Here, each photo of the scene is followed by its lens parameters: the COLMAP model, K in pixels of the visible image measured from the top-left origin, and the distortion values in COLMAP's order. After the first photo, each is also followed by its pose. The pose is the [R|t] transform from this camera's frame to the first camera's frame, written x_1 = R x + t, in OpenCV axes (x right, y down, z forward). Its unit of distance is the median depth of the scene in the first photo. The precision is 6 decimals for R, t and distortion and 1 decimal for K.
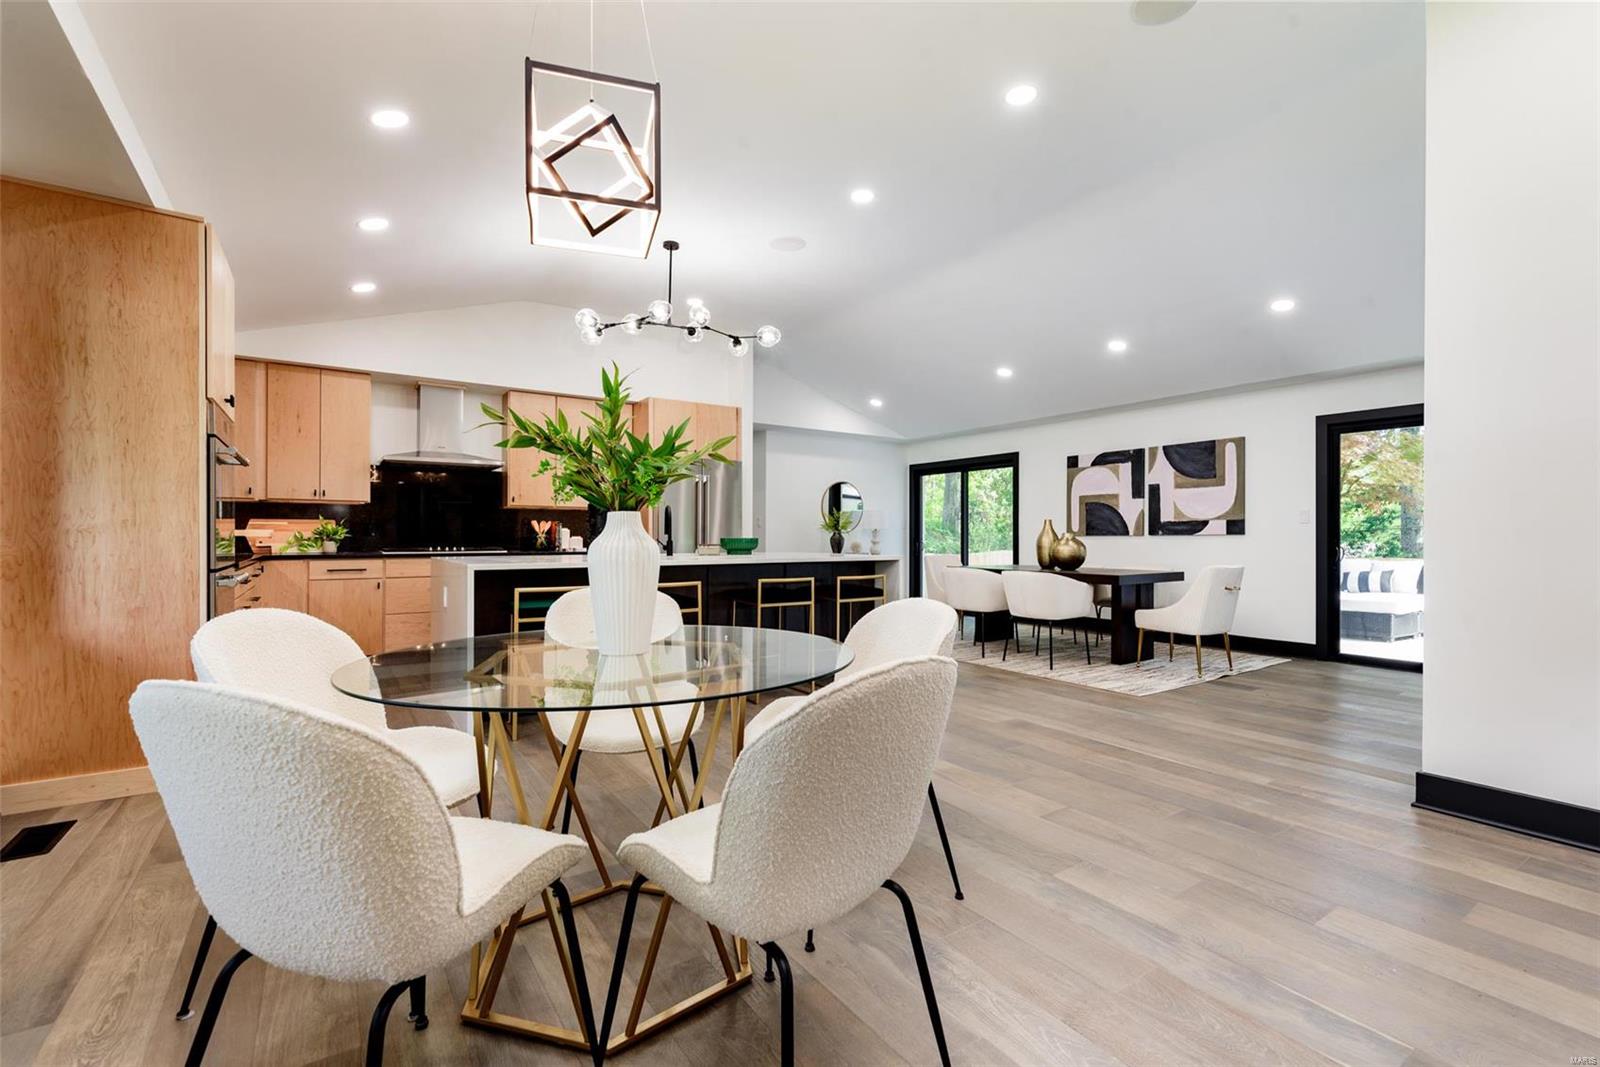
lens RADIAL K [[696.9, 0, 809.8], [0, 696.9, 531.4], [0, 0, 1]] dist [0.000173, -0.000900]
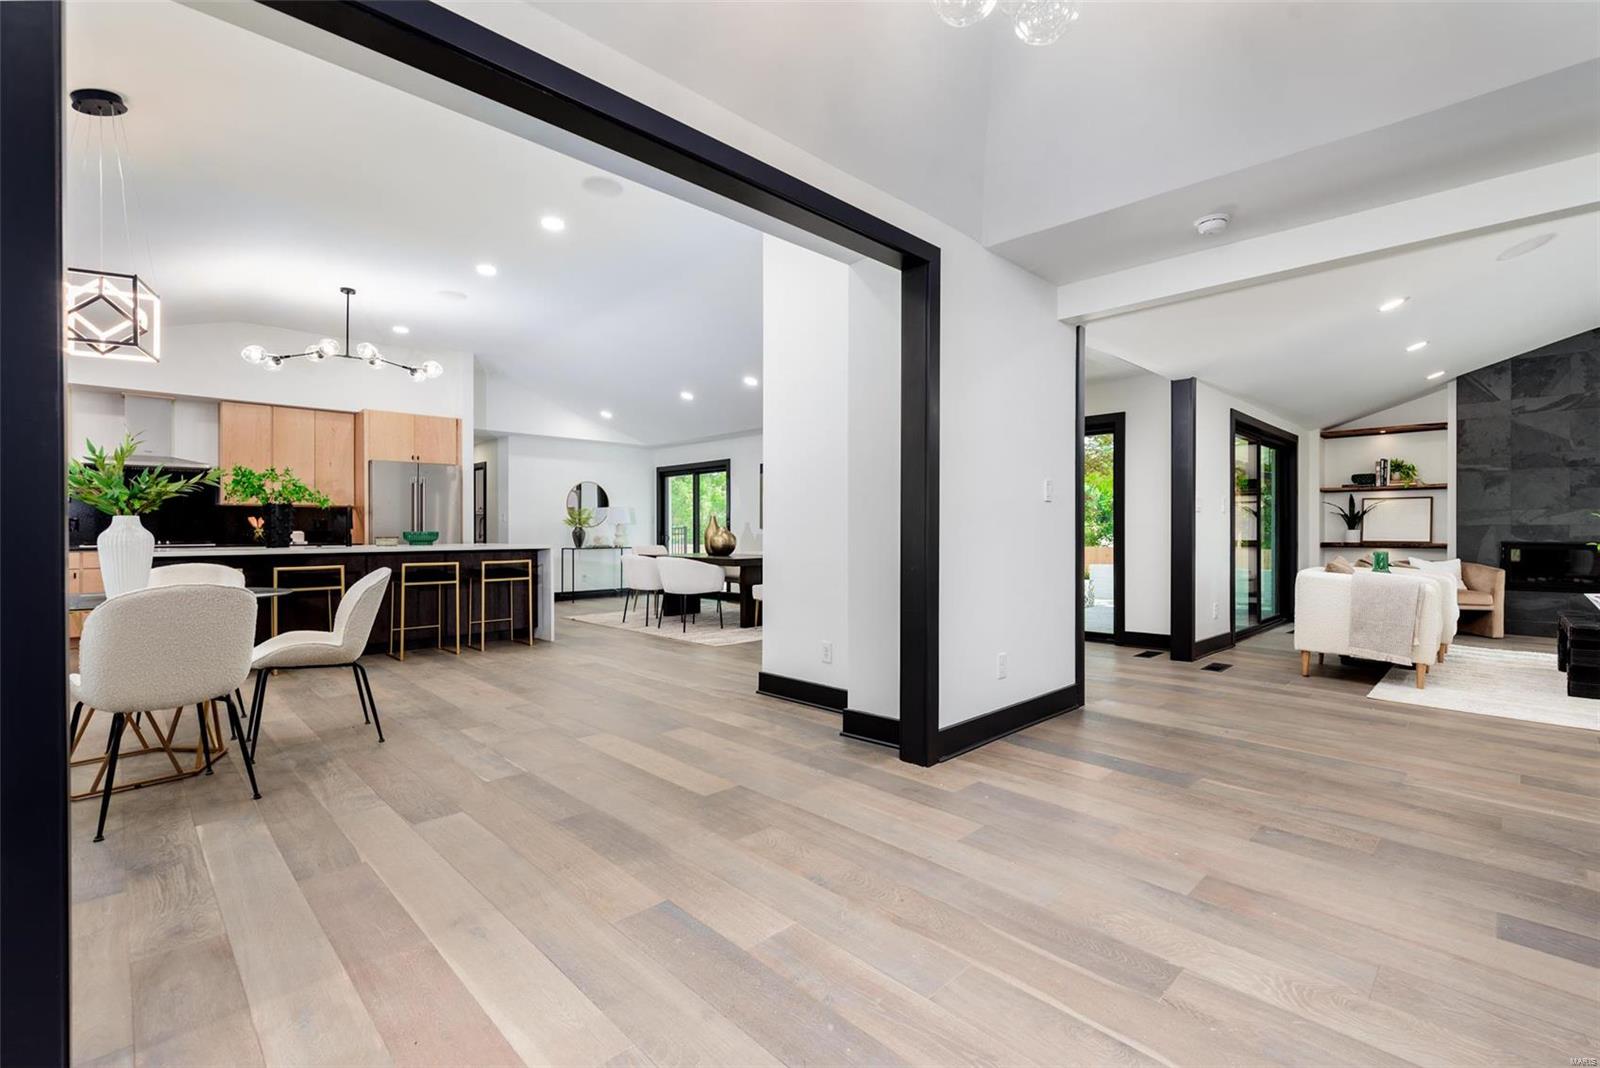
lens RADIAL K [[696.9, 0, 809.8], [0, 696.9, 531.9], [0, 0, 1]] dist [0.000173, -0.000900]
pose [[0.983629, -0.004084, 0.180160, 0.300309], [0.002338, 0.999948, 0.009904, -0.000558], [-0.180191, -0.009320, 0.983588, -0.276530]]
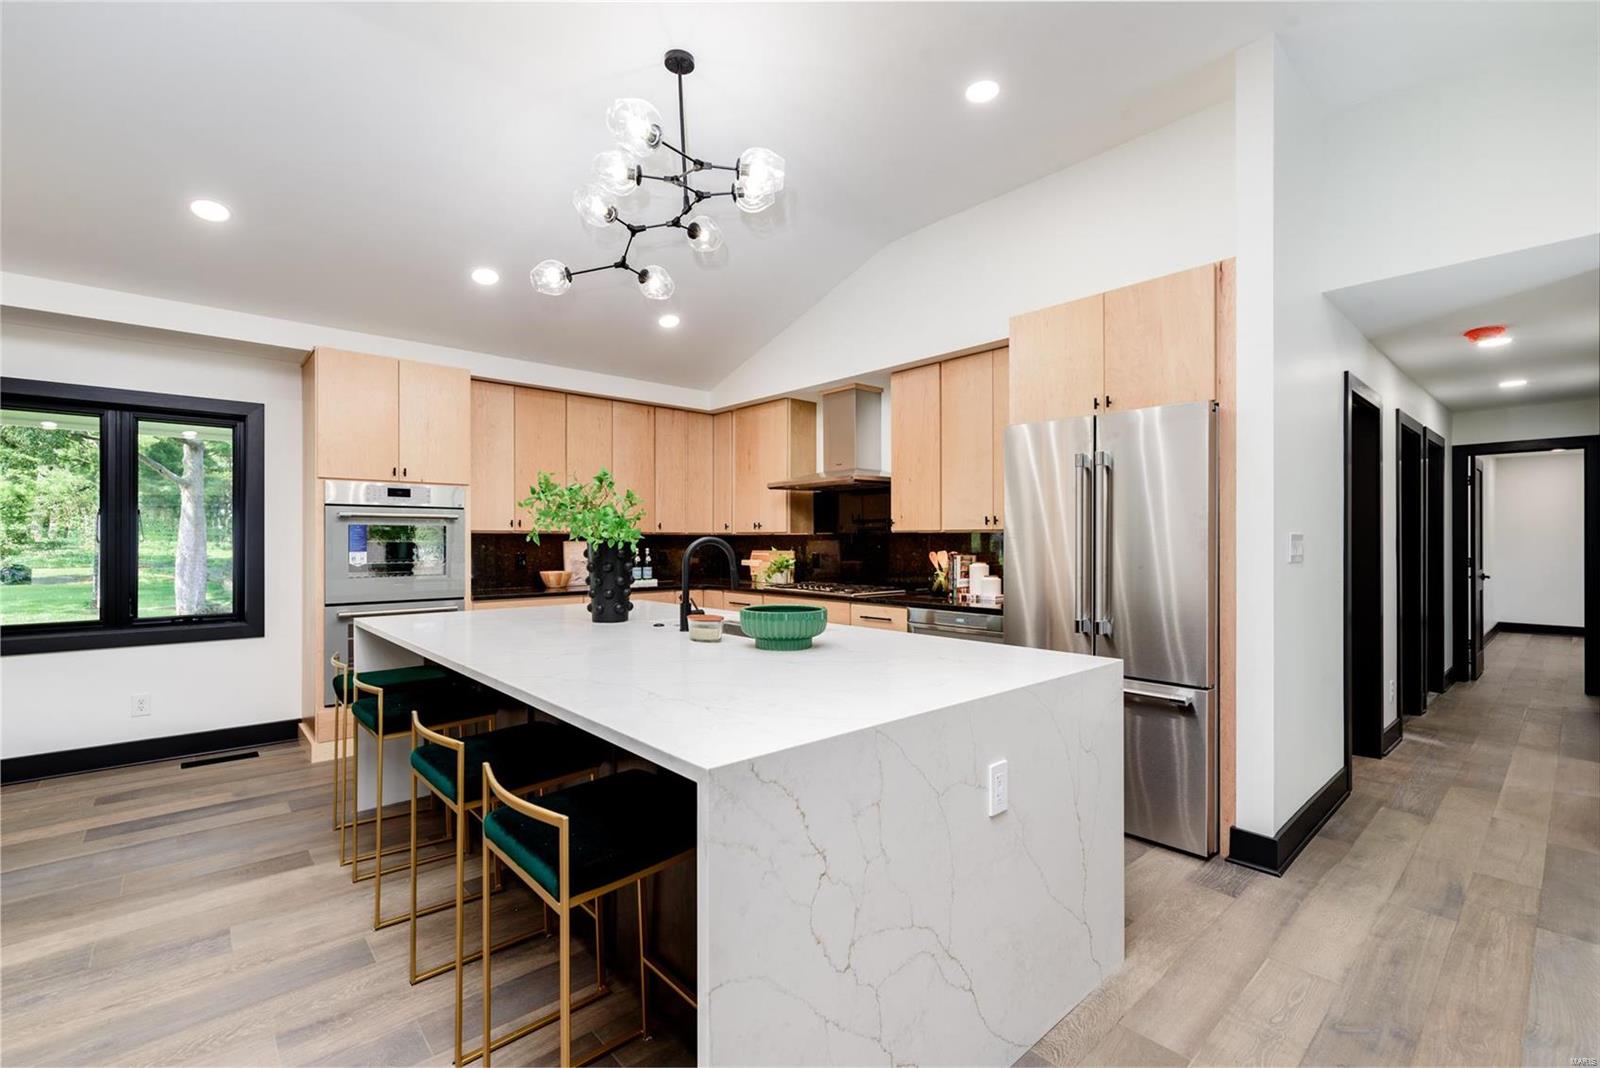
lens RADIAL K [[698.7, 0, 809.3], [0, 698.7, 538.4], [0, 0, 1]] dist [0.000646, 0.000032]
pose [[0.132335, -0.005337, -0.991191, 0.287099], [0.007620, 0.999961, -0.004367, -0.027806], [0.991176, -0.006975, 0.132370, 0.829614]]
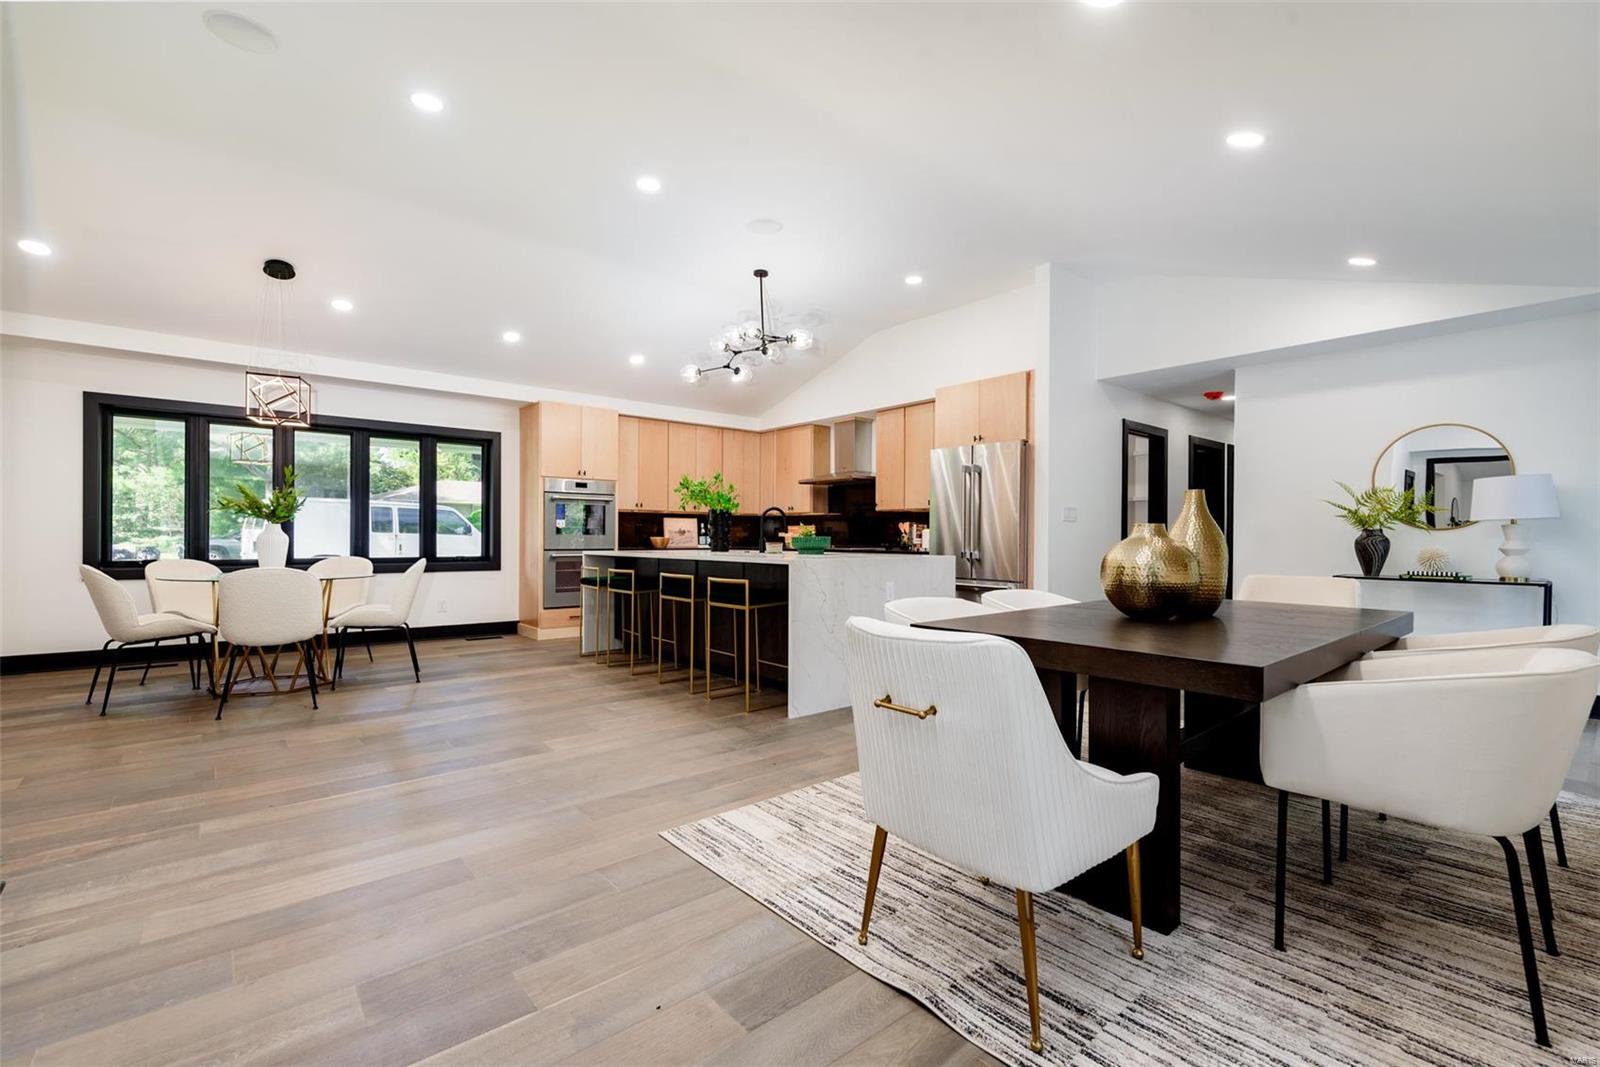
lens RADIAL K [[698.7, 0, 809.3], [0, 698.7, 537.9], [0, 0, 1]] dist [0.000646, 0.000032]
pose [[0.104108, -0.000465, -0.994566, 0.740573], [0.002352, 0.999997, -0.000221, 0.009519], [0.994563, -0.002317, 0.104109, 0.776599]]
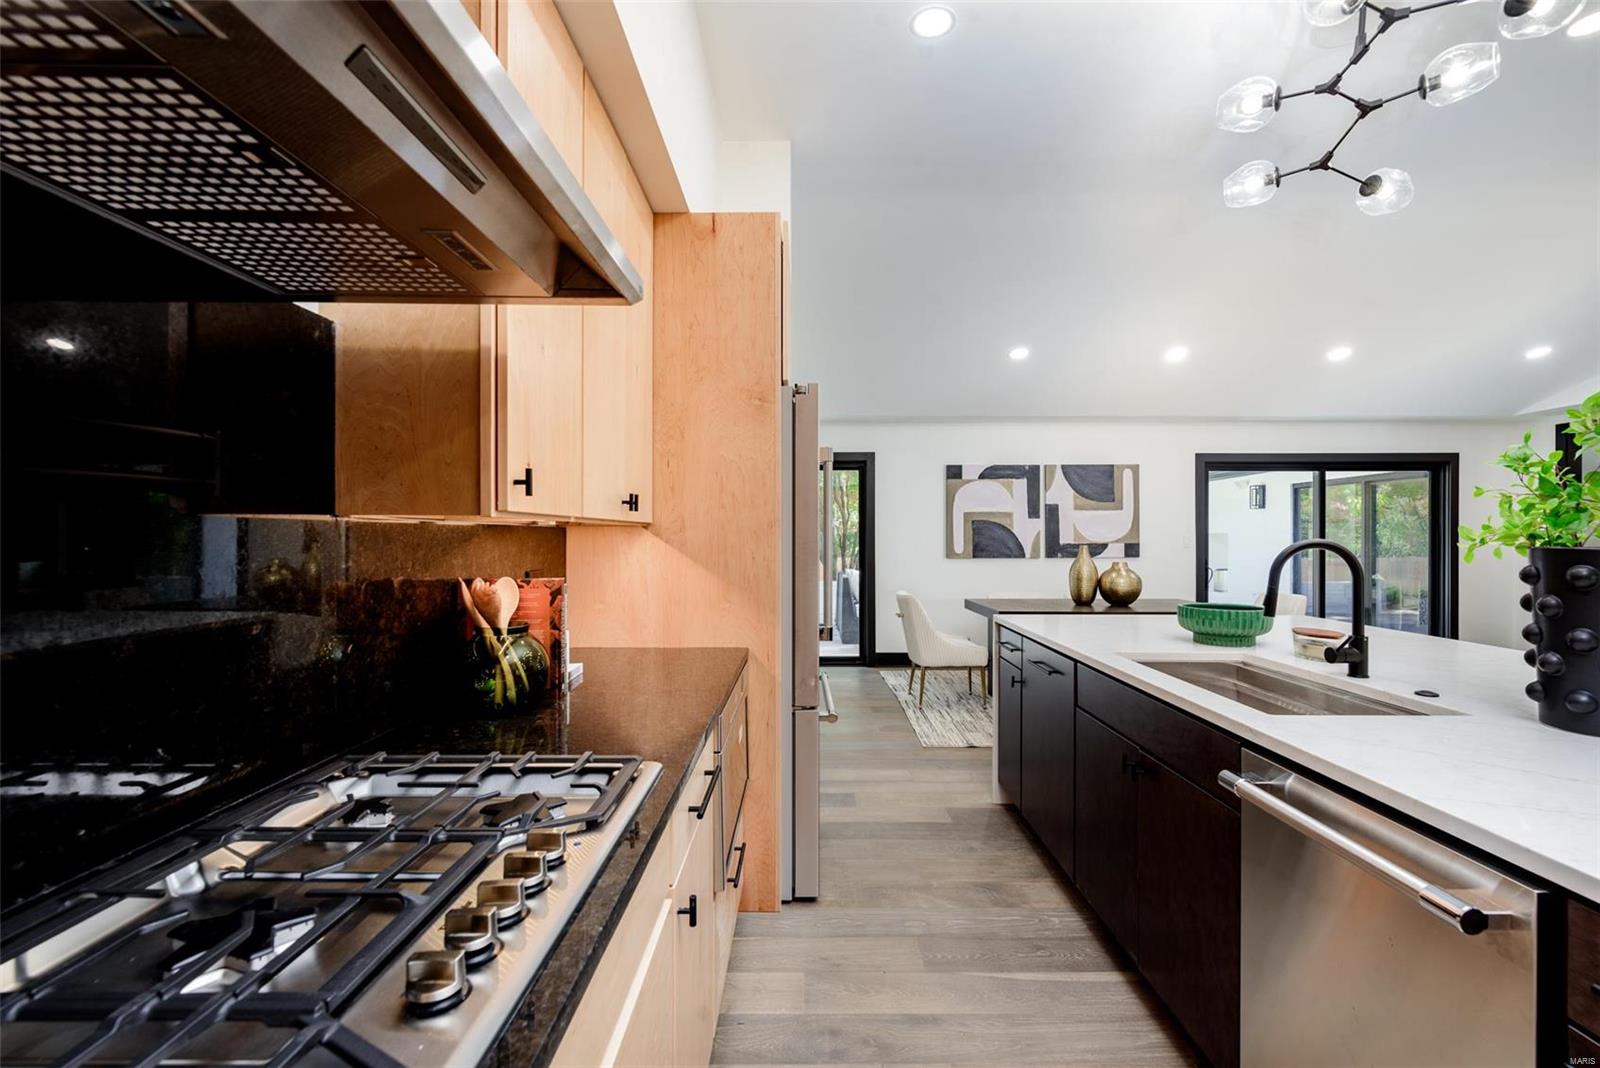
lens RADIAL K [[698.7, 0, 809.3], [0, 698.7, 538.4], [0, 0, 1]] dist [0.000646, 0.000032]
pose [[0.565795, -0.004985, 0.824531, -0.545424], [-0.006613, 0.999922, 0.010584, -0.033102], [-0.824519, -0.011441, 0.565718, 0.837055]]
